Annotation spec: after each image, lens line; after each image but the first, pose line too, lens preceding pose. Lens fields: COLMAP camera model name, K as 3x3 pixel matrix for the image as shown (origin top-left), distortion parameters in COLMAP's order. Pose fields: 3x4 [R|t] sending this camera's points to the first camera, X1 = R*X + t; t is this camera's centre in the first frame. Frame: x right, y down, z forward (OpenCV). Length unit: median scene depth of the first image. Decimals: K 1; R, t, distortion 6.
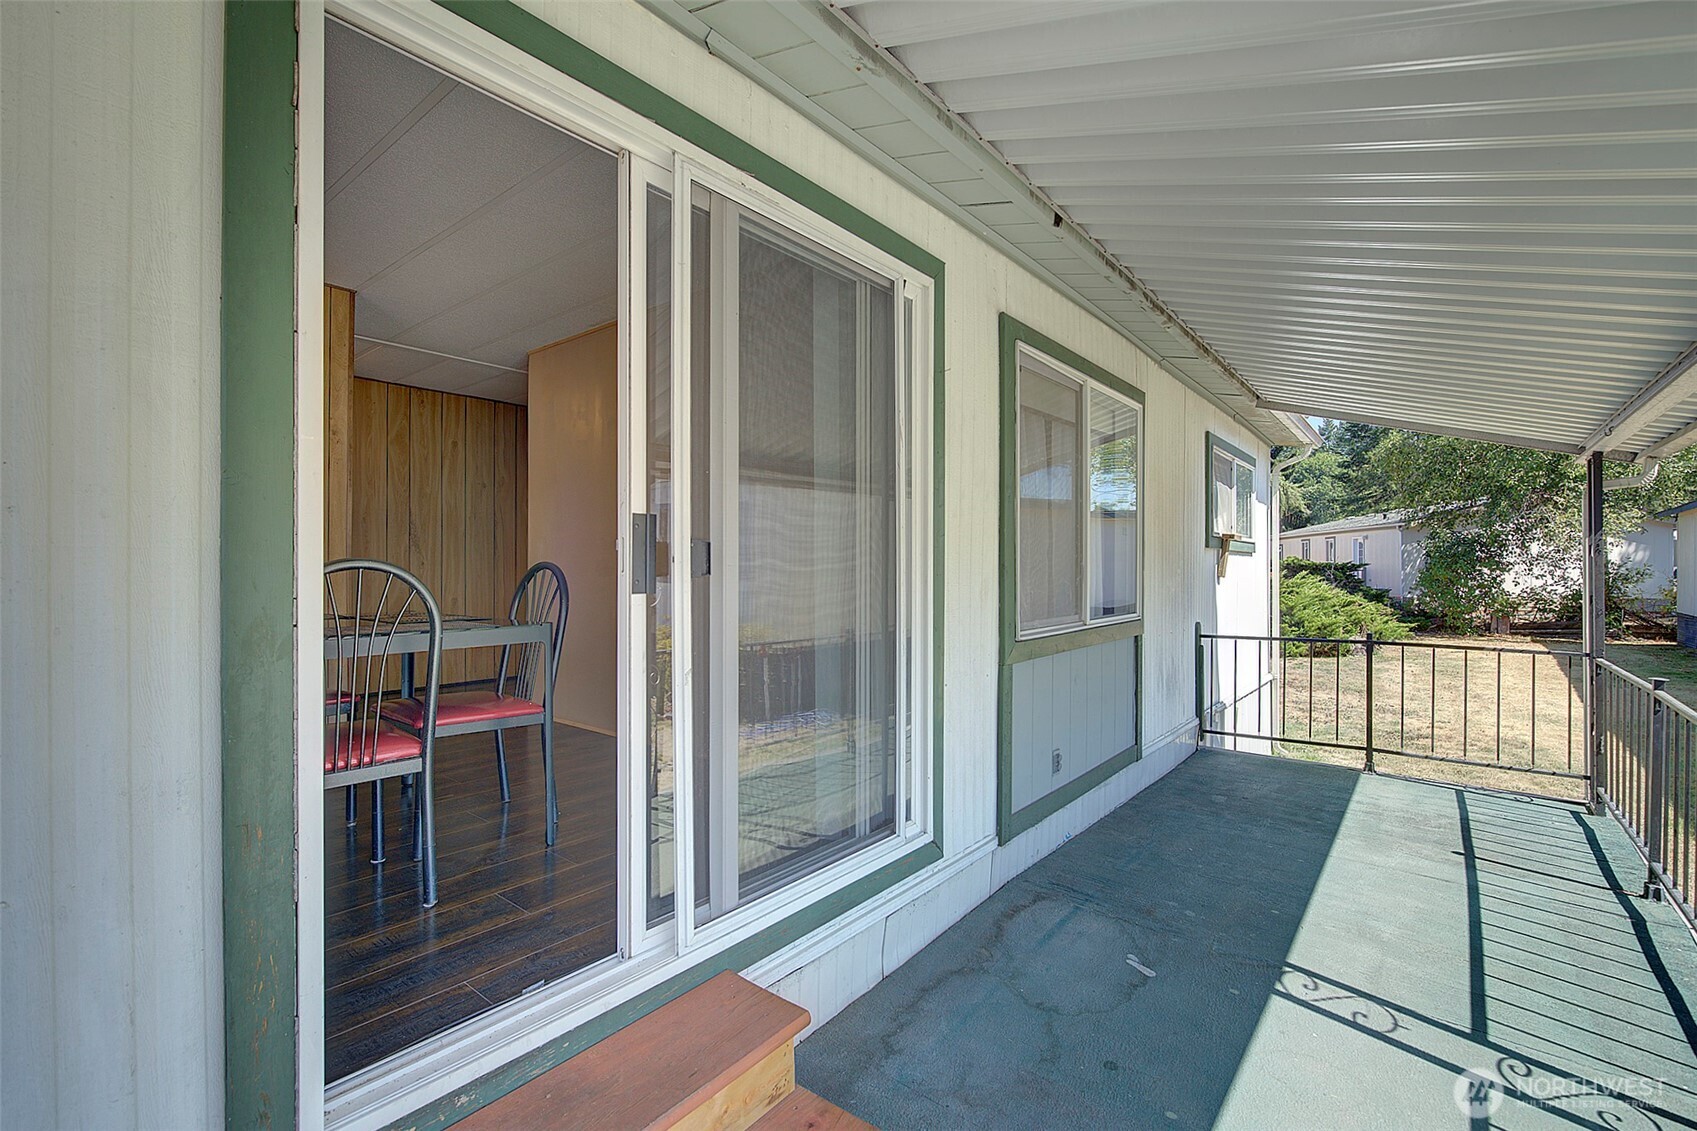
lens RADIAL K [[722.1, 0, 848.5], [0, 722.1, 565.5], [0, 0, 1]] dist [-0.014536, 0.000368]
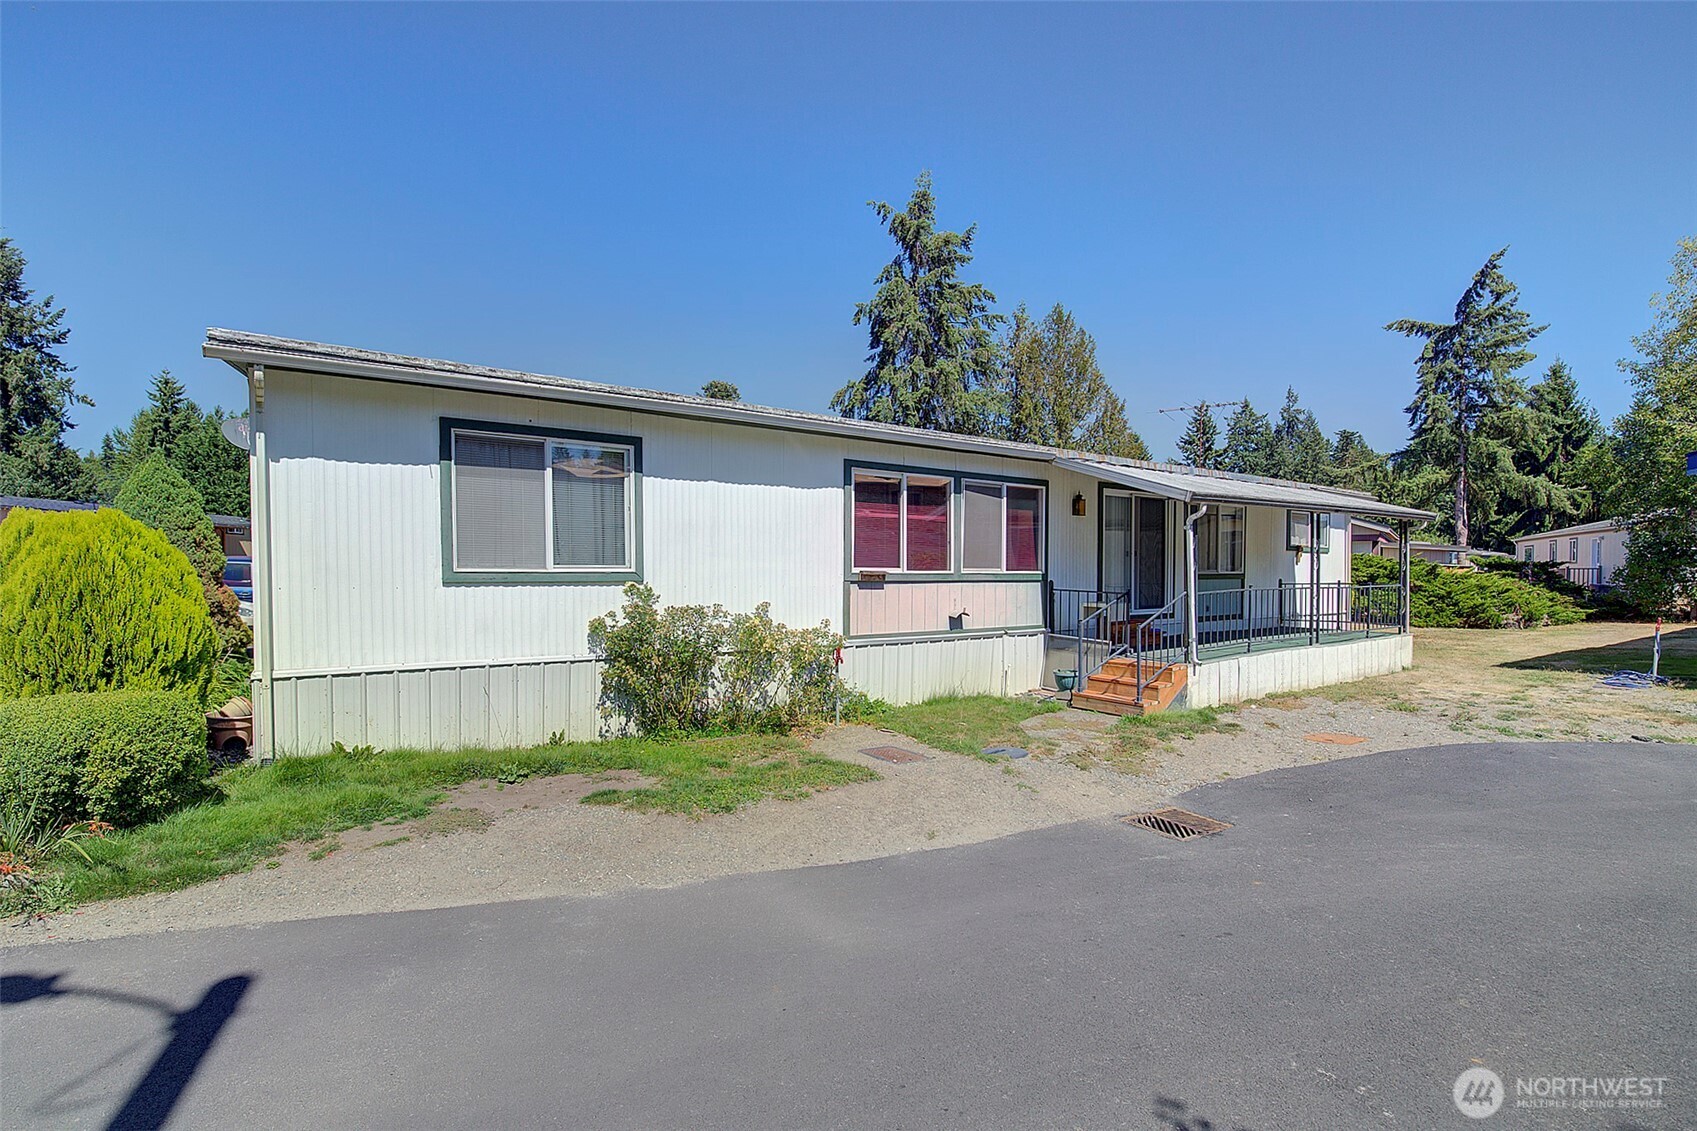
lens RADIAL K [[722.1, 0, 848.5], [0, 722.1, 565.5], [0, 0, 1]] dist [-0.014536, 0.000368]
pose [[0.954511, 0.000485, -0.298177, -0.081287], [-0.001886, 0.999988, -0.004412, 0.015034], [0.298171, 0.004774, 0.954500, -0.667253]]
